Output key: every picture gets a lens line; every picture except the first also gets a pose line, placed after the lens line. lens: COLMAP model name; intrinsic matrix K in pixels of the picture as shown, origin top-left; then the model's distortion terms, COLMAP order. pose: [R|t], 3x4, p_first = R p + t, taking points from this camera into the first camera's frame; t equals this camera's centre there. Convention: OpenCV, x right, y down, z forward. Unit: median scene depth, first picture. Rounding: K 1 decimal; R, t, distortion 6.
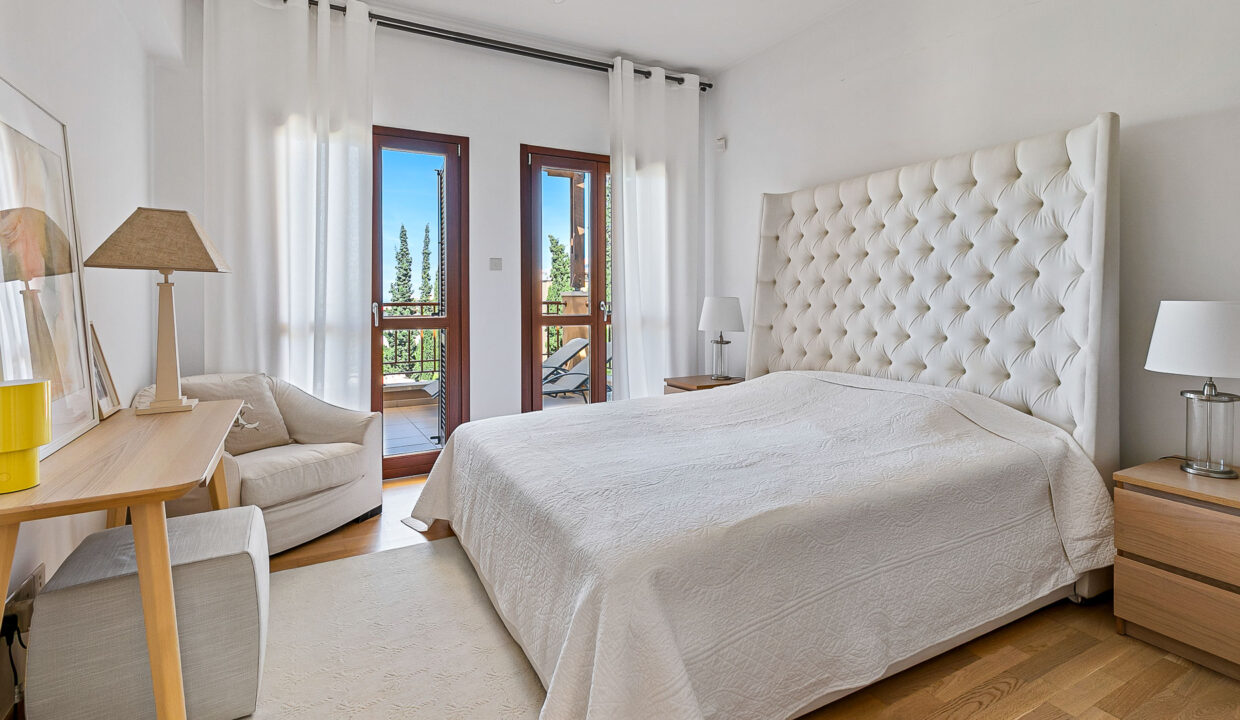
lens RADIAL K [[590.3, 0, 631.1], [0, 590.3, 302.0], [0, 0, 1]] dist [0.002751, -0.003381]
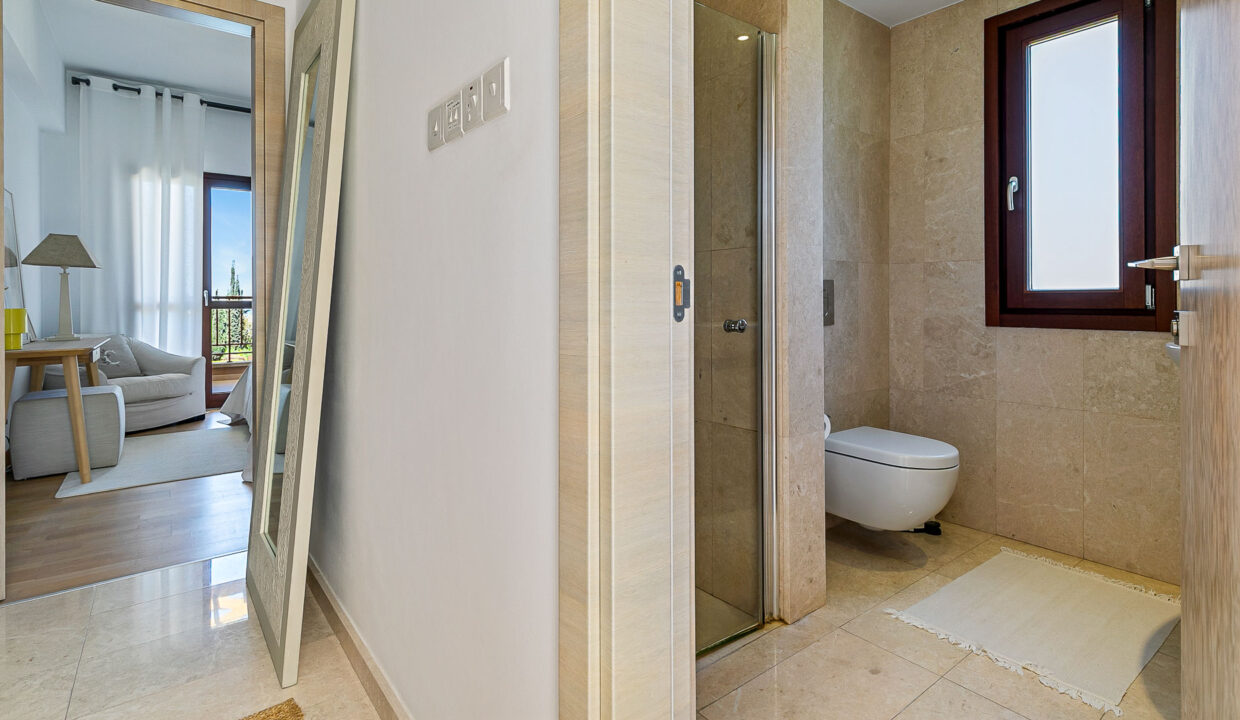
lens RADIAL K [[590.3, 0, 630.8], [0, 590.3, 298.3], [0, 0, 1]] dist [0.002751, -0.003381]
pose [[0.988604, -0.006697, 0.150391, 0.441096], [0.008382, 0.999909, -0.010569, 0.050866], [-0.150306, 0.011709, 0.988570, -0.698549]]
